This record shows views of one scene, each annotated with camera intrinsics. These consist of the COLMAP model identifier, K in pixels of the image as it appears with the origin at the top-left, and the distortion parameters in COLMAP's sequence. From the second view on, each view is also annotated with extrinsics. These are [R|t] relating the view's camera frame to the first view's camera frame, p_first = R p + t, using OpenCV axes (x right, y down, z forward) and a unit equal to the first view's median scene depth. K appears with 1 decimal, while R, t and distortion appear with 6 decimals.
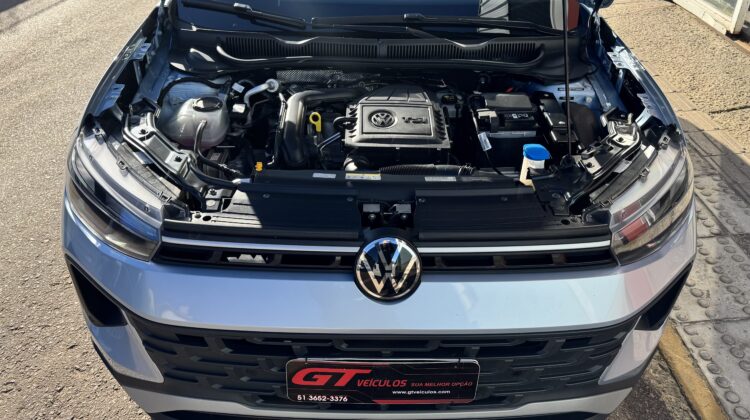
lens RADIAL K [[617.9, 0, 375.0], [0, 617.9, 210.0], [0, 0, 1]] dist [0.064467, -0.102510]
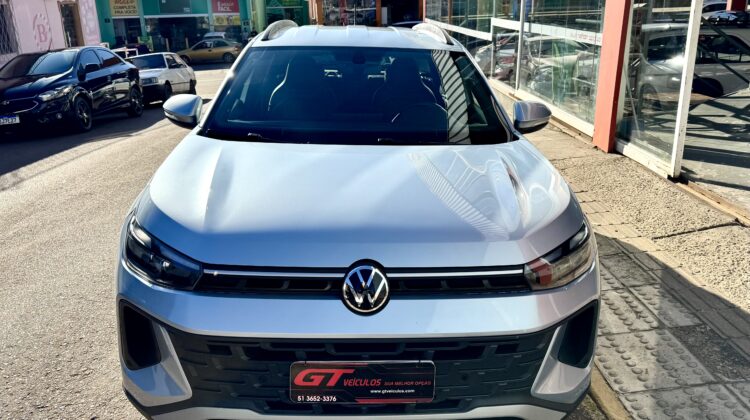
lens RADIAL K [[617.9, 0, 375.0], [0, 617.9, 210.0], [0, 0, 1]] dist [0.064467, -0.102510]
pose [[0.999657, -0.009537, 0.024377, 0.005266], [0.015333, 0.968122, -0.250010, 0.144736], [-0.021216, 0.250298, 0.967936, -0.210922]]
